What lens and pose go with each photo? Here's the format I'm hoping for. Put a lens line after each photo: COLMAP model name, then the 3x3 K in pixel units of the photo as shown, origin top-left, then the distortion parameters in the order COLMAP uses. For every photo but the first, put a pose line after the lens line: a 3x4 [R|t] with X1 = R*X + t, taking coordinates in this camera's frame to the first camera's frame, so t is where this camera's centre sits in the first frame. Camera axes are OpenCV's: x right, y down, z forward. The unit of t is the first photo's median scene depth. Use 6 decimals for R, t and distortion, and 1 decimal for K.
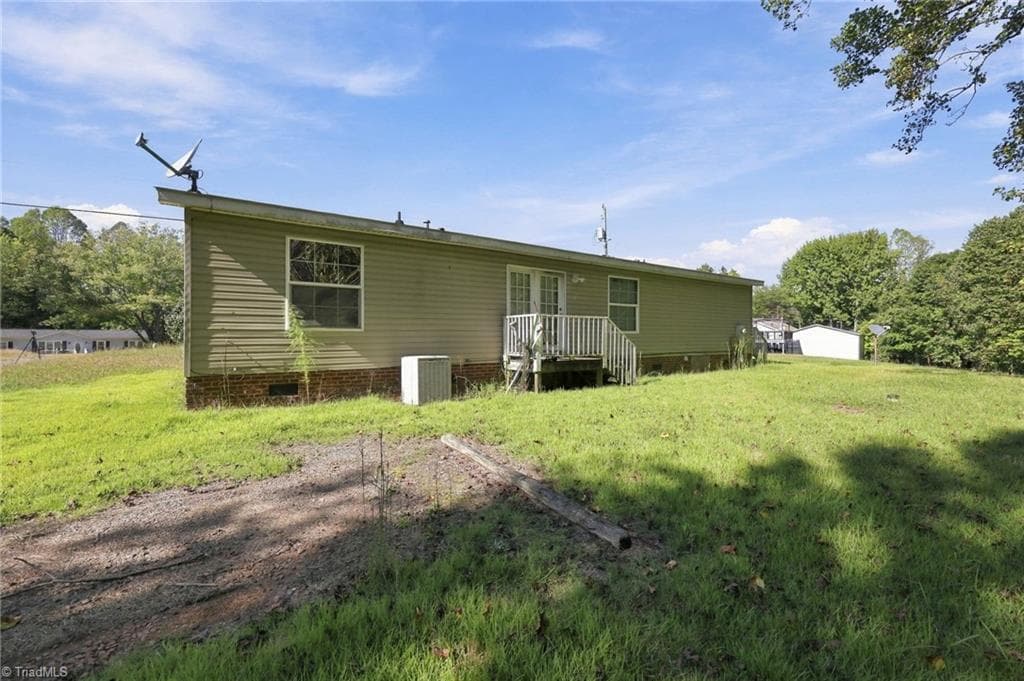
lens RADIAL K [[418.1, 0, 509.1], [0, 418.1, 340.6], [0, 0, 1]] dist [-0.008438, 0.000039]
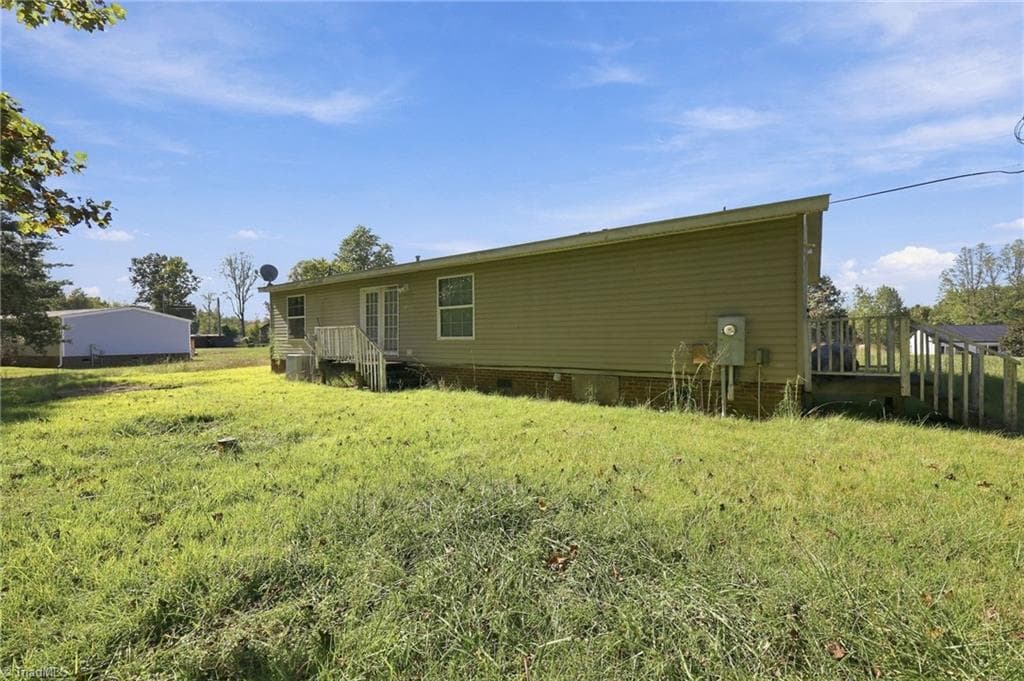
lens RADIAL K [[418.1, 0, 510.3], [0, 418.1, 340.5], [0, 0, 1]] dist [-0.008438, 0.000039]
pose [[0.355640, -0.006926, -0.934597, 1.488015], [-0.005751, 0.999937, -0.009599, -0.010023], [0.934605, 0.008788, 0.355578, 1.049059]]
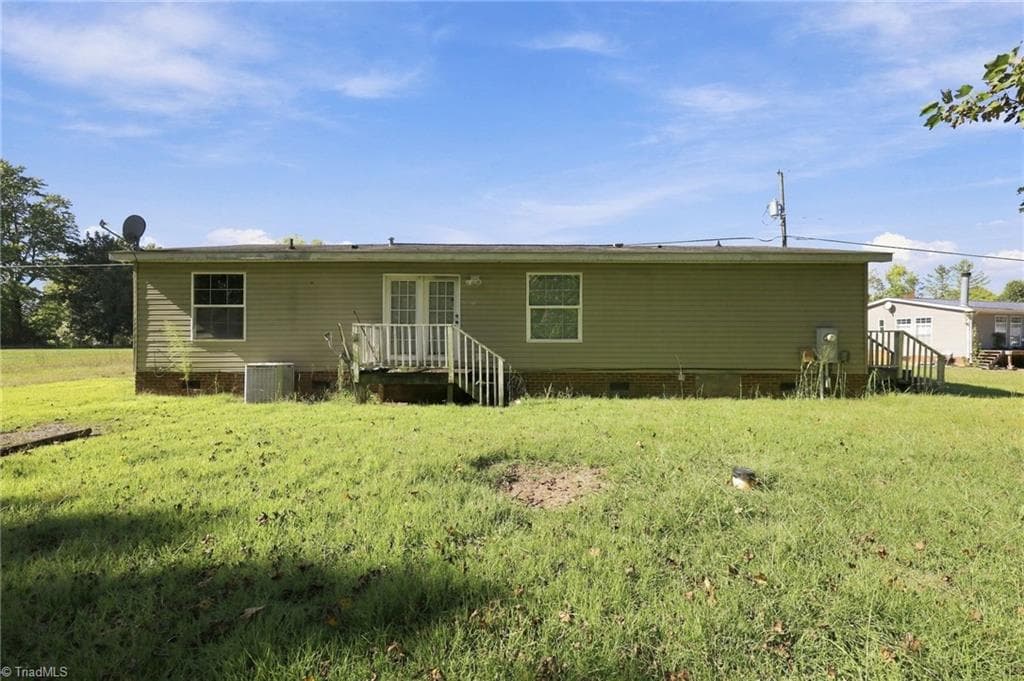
lens RADIAL K [[418.1, 0, 513.9], [0, 418.1, 343.8], [0, 0, 1]] dist [-0.008438, 0.000039]
pose [[0.822710, 0.002670, -0.568456, 0.881987], [-0.006182, 0.999972, -0.004251, -0.013446], [0.568428, 0.007012, 0.822703, 0.383545]]
